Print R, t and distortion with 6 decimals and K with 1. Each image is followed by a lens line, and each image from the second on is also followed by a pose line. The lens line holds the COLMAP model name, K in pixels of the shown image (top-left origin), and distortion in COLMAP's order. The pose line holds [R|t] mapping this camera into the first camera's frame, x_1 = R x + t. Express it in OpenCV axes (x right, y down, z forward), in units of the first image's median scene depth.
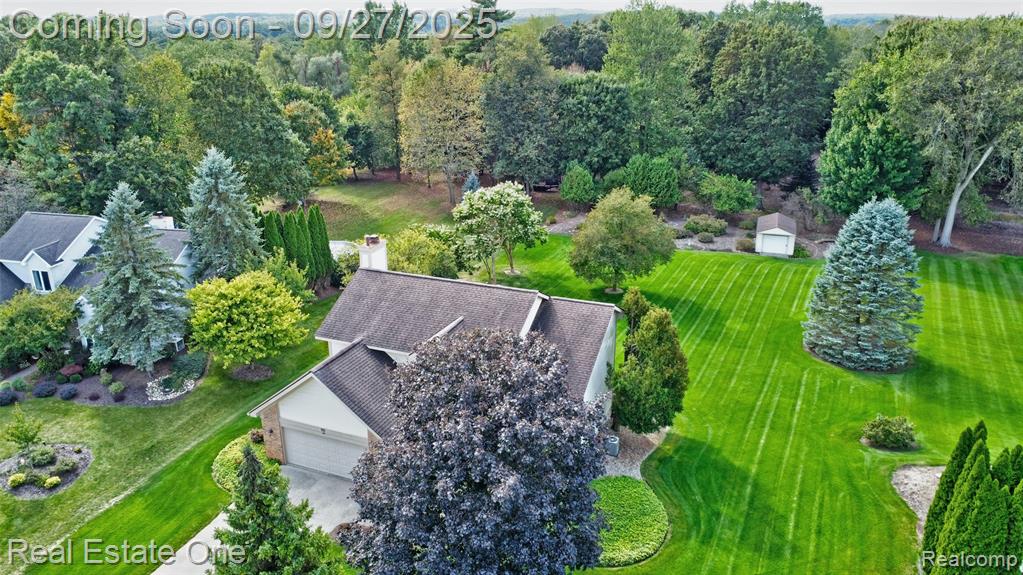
lens RADIAL K [[739.0, 0, 515.2], [0, 739.0, 295.4], [0, 0, 1]] dist [-0.022050, -0.015645]
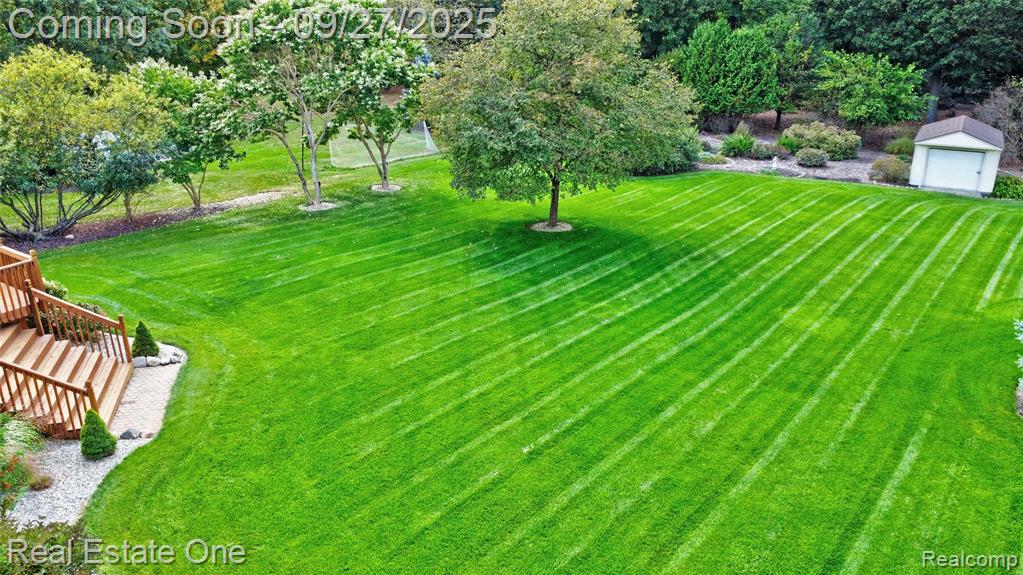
lens RADIAL K [[739.0, 0, 512.6], [0, 739.0, 290.5], [0, 0, 1]] dist [-0.022050, -0.015645]
pose [[0.975707, 0.074277, -0.206105, 0.179753], [-0.072592, 0.997238, 0.015734, 0.023667], [0.206704, -0.000390, 0.978403, 0.483398]]
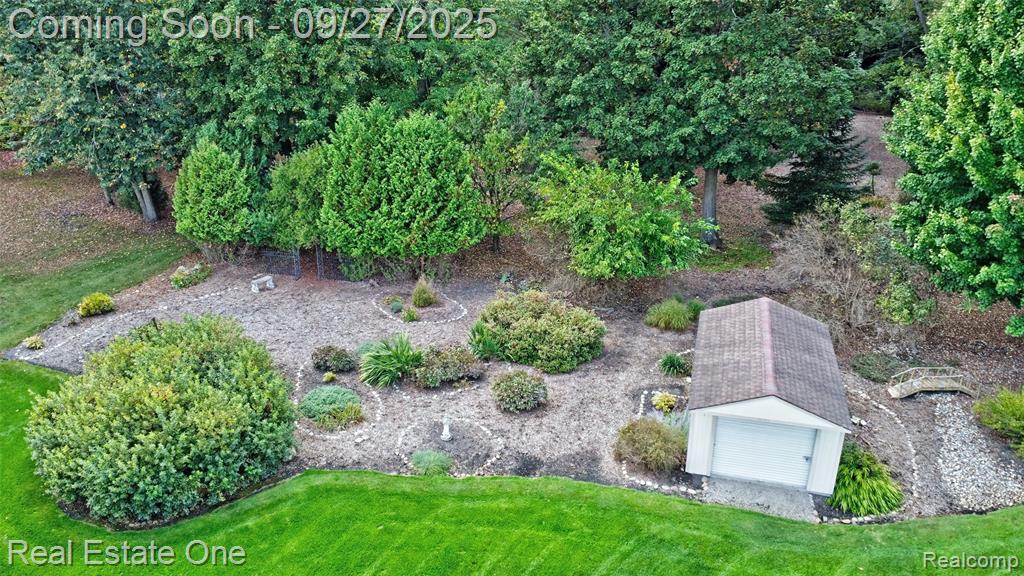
lens RADIAL K [[739.8, 0, 508.6], [0, 739.8, 289.1], [0, 0, 1]] dist [-0.022050, -0.015645]
pose [[0.999033, -0.019183, 0.039570, 0.263470], [0.017609, 0.999055, 0.039734, -0.139711], [-0.040294, -0.038999, 0.998426, 0.772791]]
